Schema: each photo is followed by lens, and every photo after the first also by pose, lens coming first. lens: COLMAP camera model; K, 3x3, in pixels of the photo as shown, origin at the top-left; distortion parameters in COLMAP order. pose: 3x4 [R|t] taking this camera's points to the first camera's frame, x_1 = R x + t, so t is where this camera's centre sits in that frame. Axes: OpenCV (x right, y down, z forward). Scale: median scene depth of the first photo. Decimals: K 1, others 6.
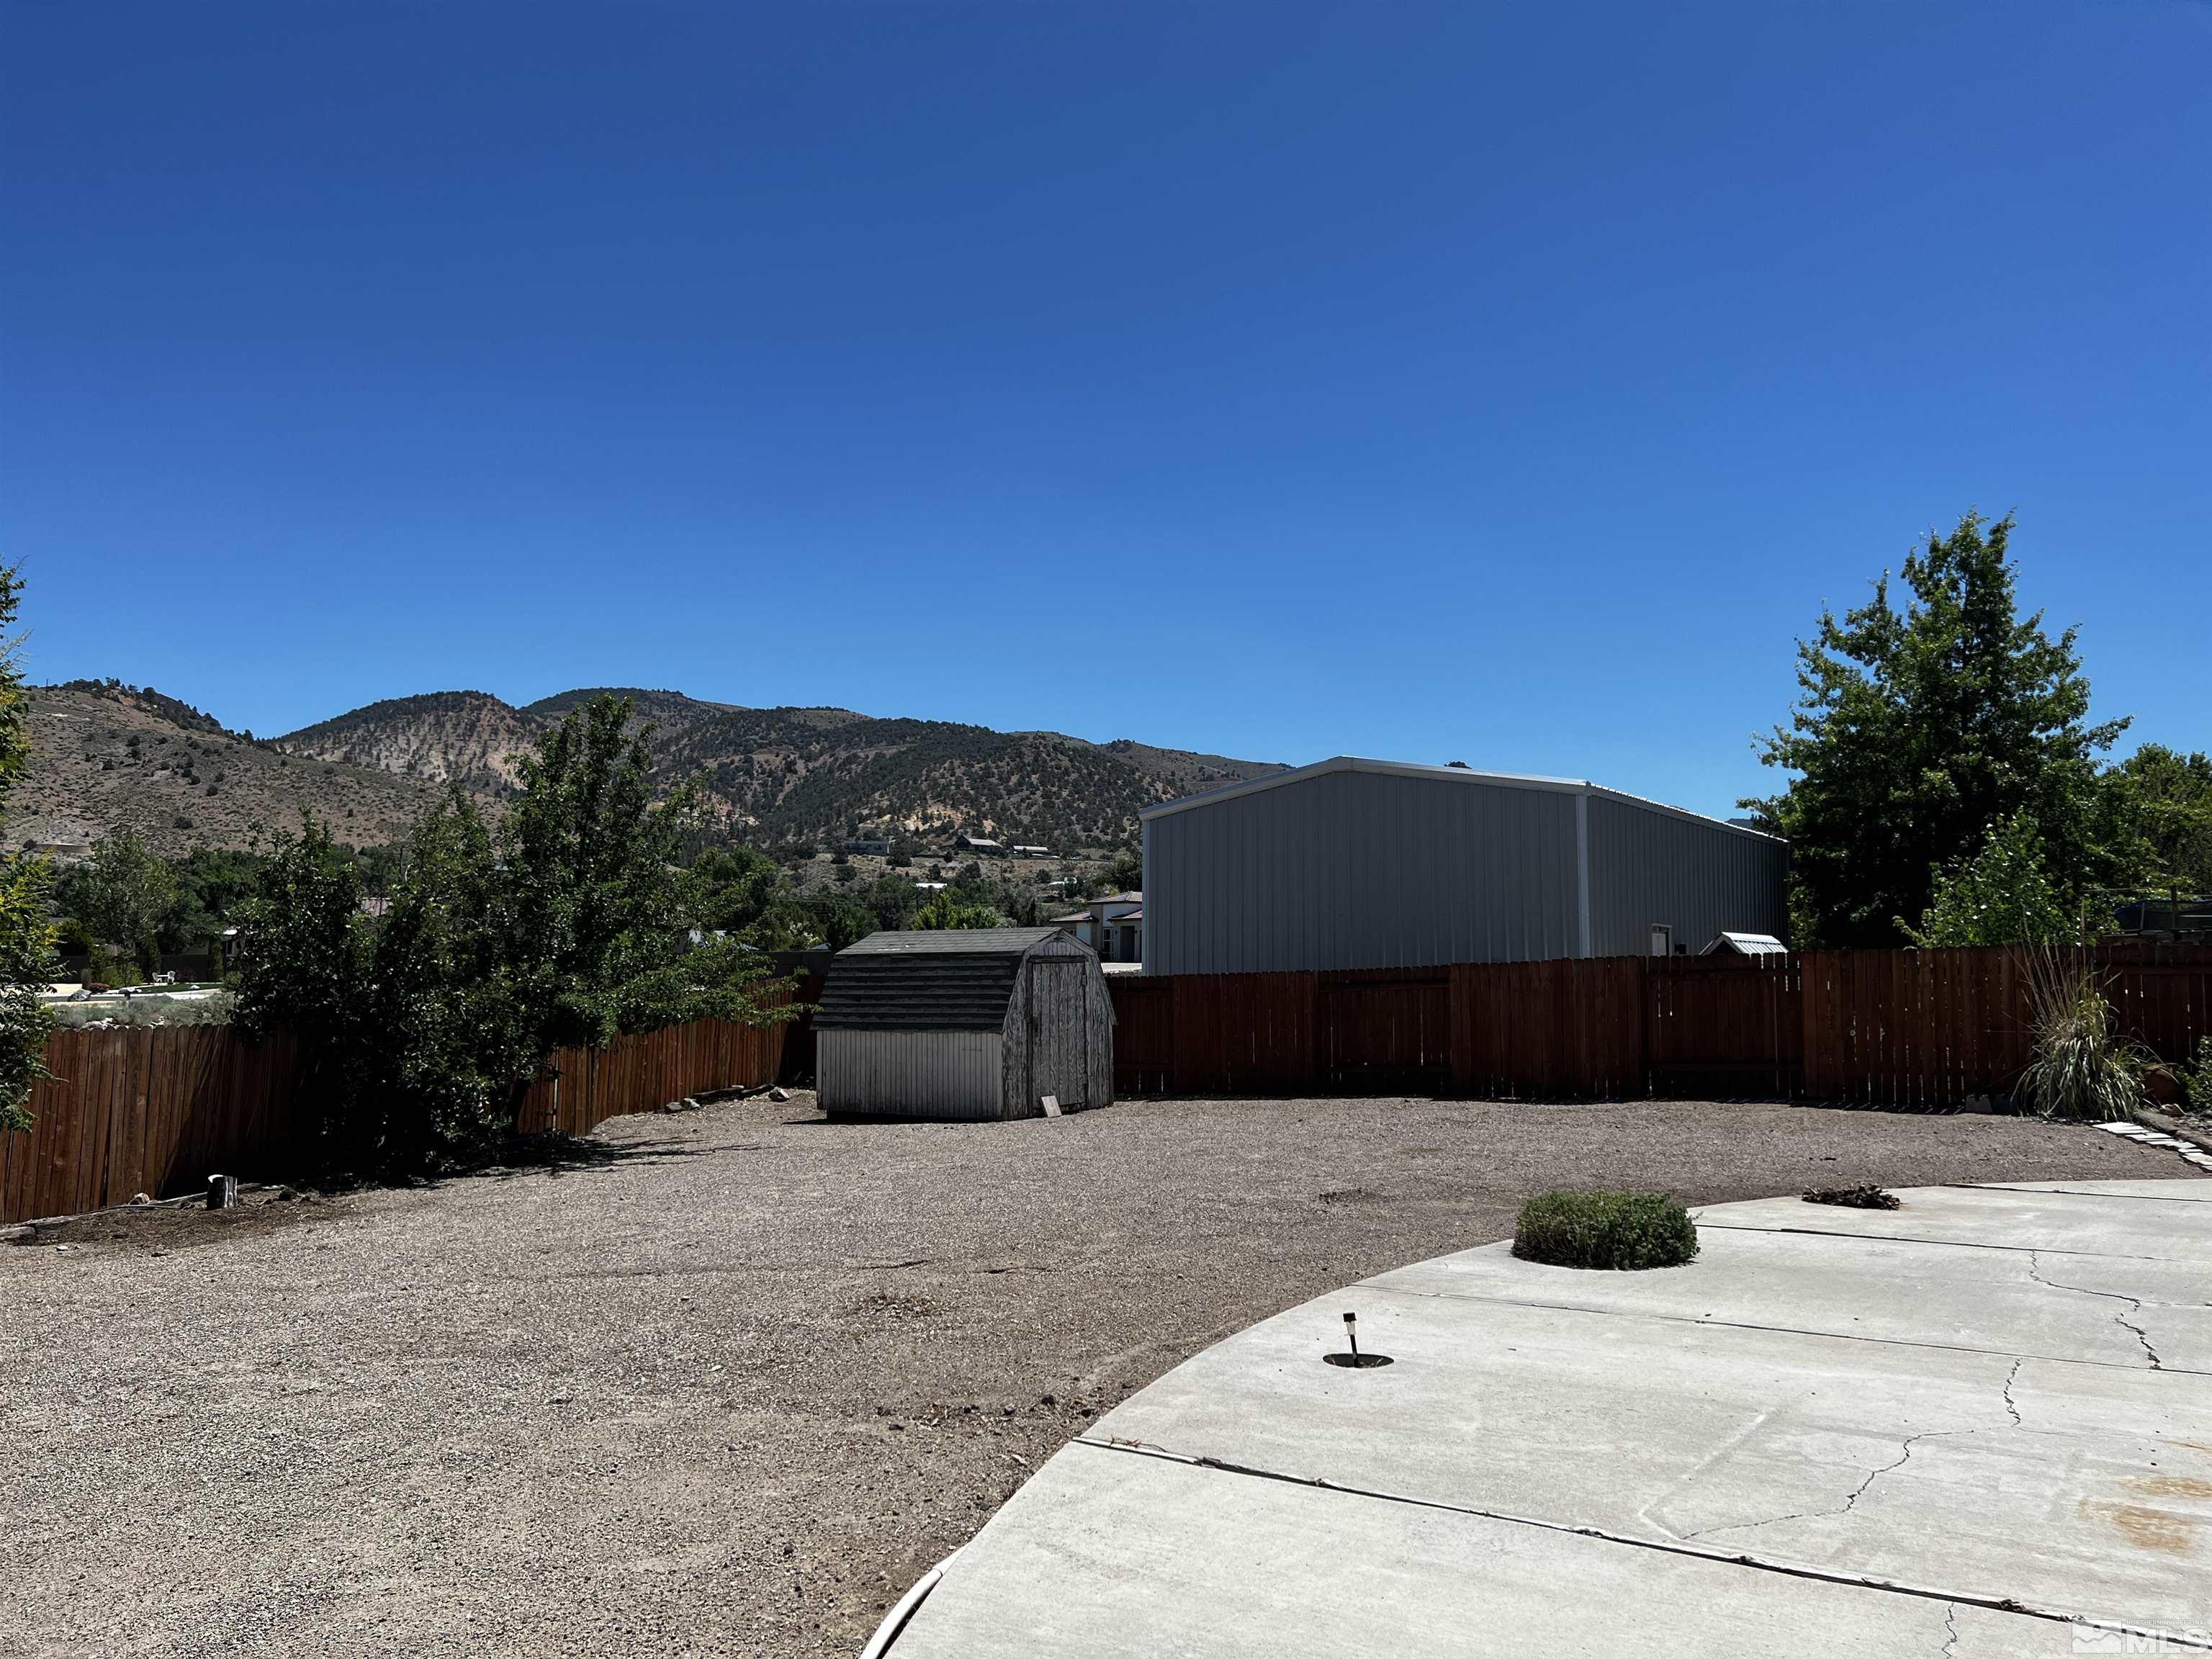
lens RADIAL K [[1659.6, 0, 1114.5], [0, 1659.6, 831.9], [0, 0, 1]] dist [0.072298, -0.083696]
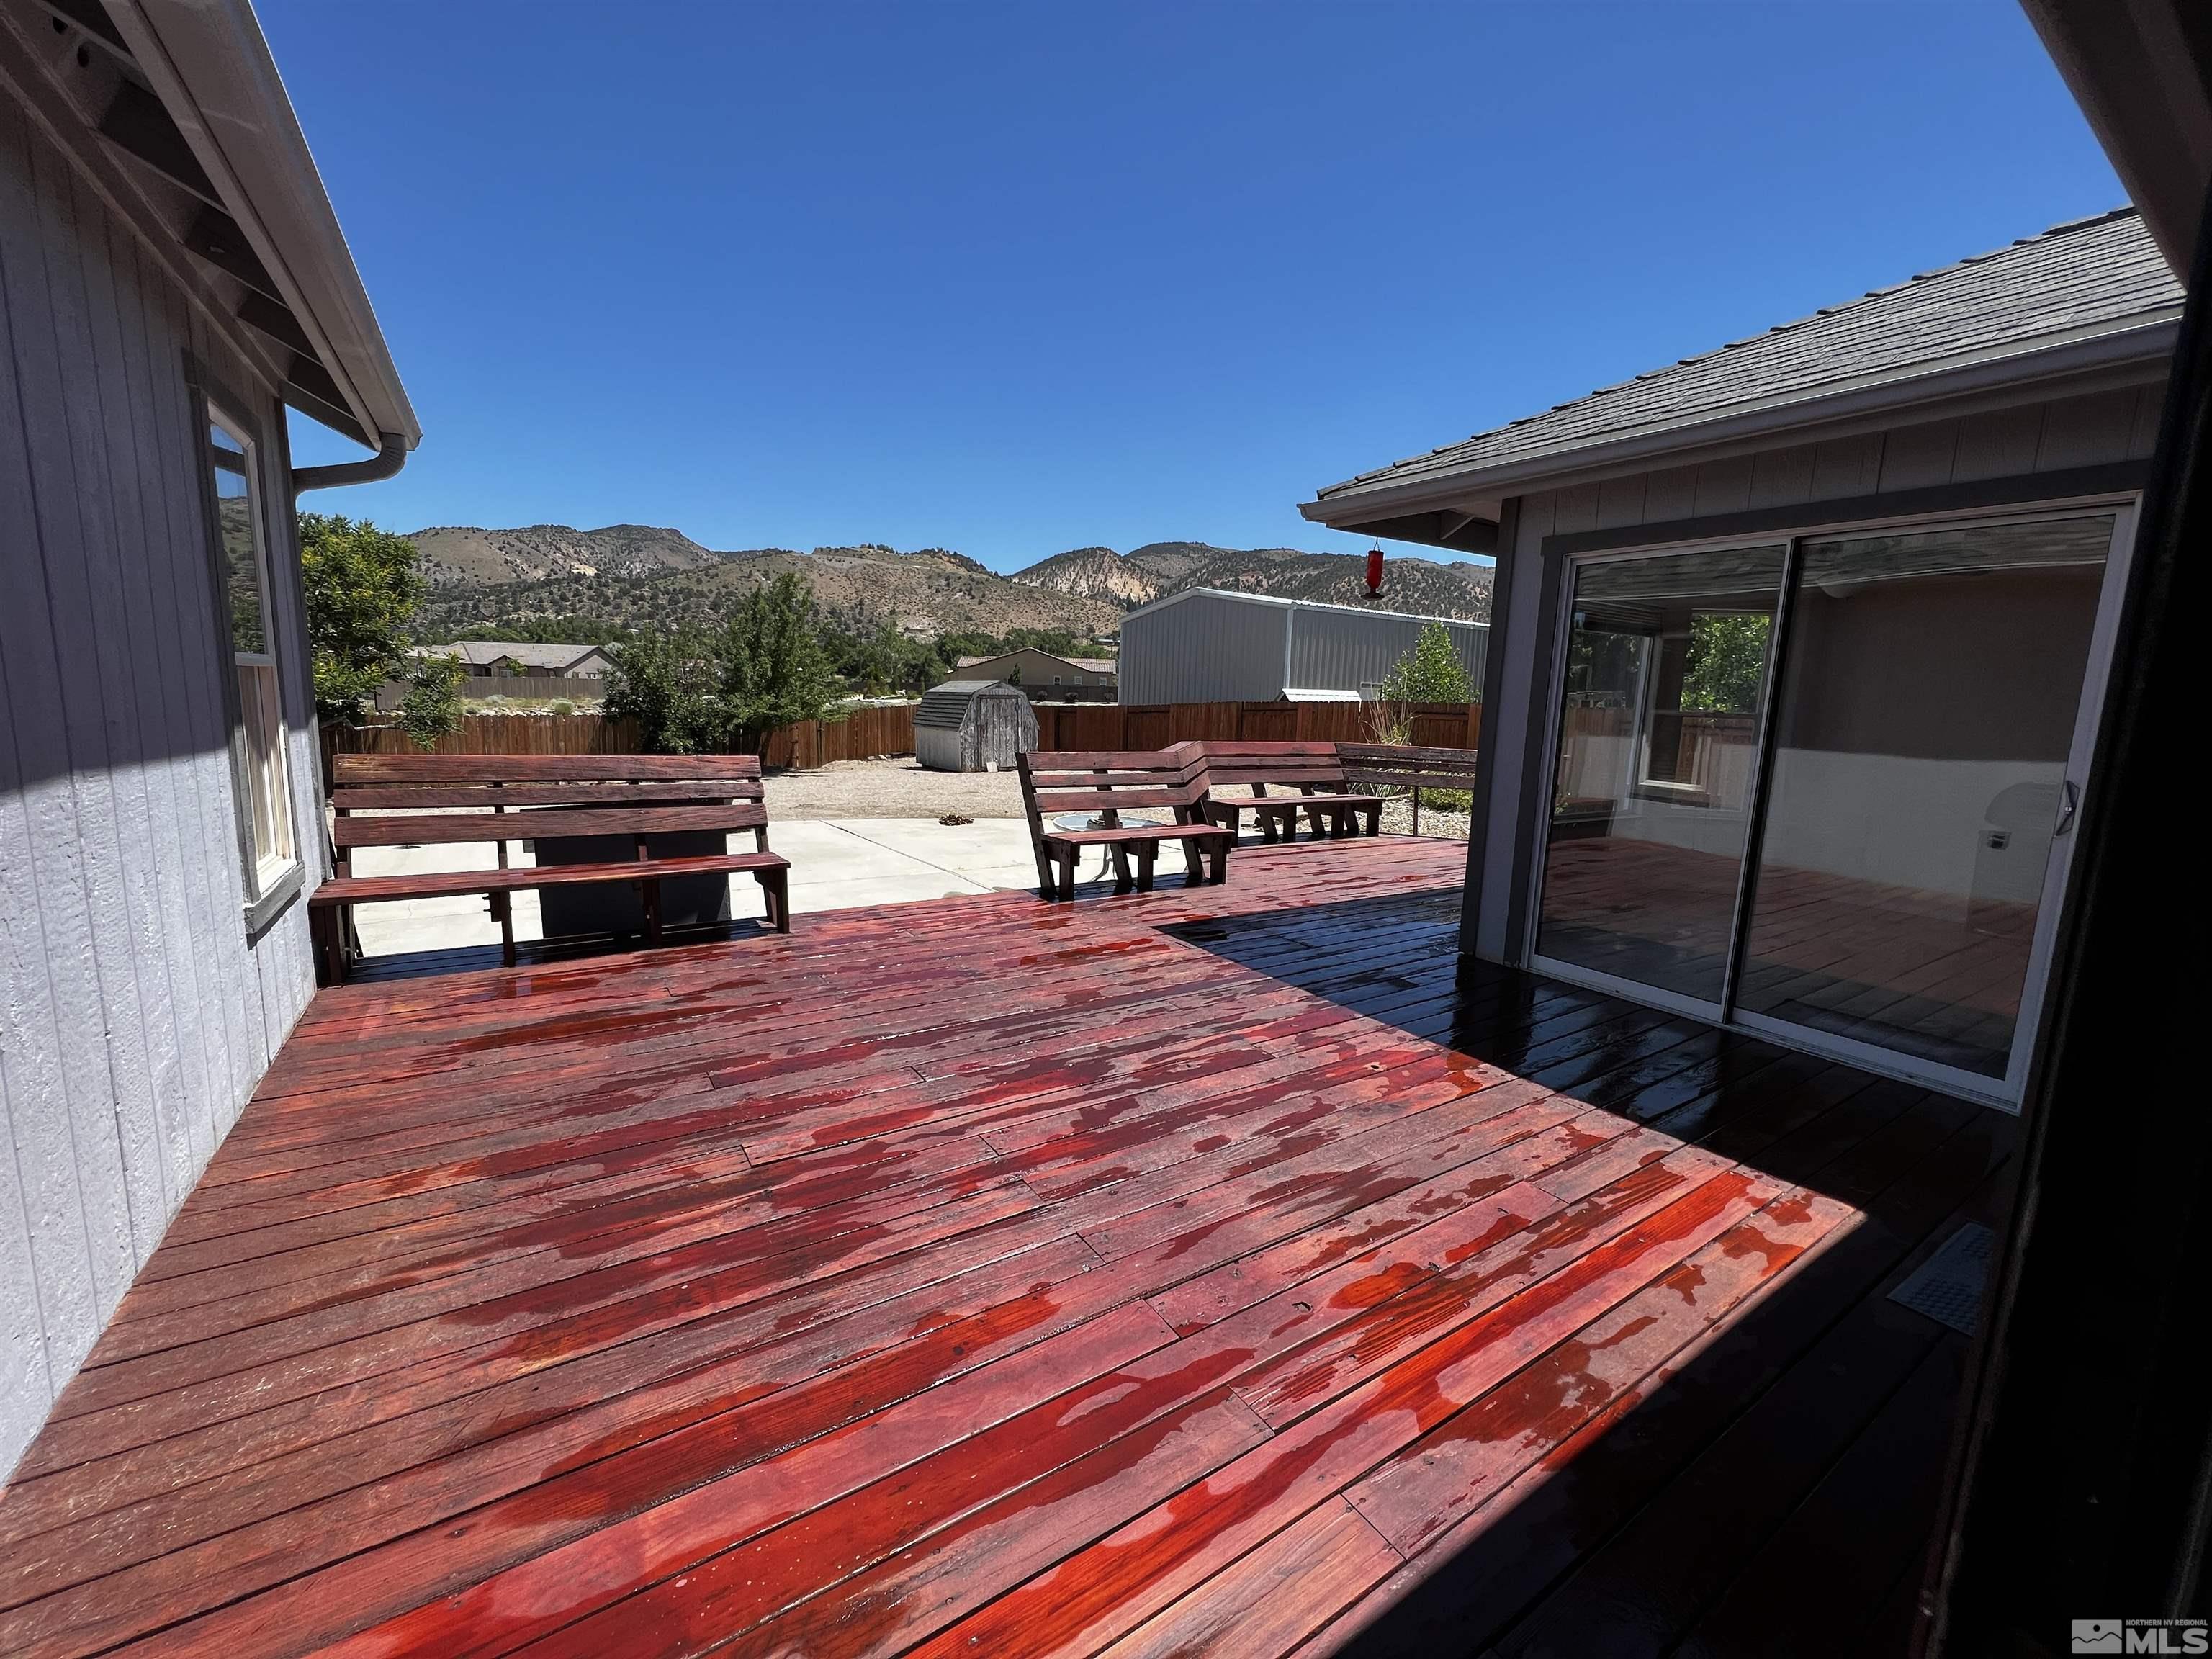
lens RADIAL K [[884.8, 0, 1102.0], [0, 884.8, 825.5], [0, 0, 1]] dist [-0.001632, 0.001022]
pose [[0.932382, 0.073621, -0.353897, 0.250426], [0.008616, 0.974236, 0.225368, -0.007129], [0.361371, -0.213179, 0.907726, 0.007936]]
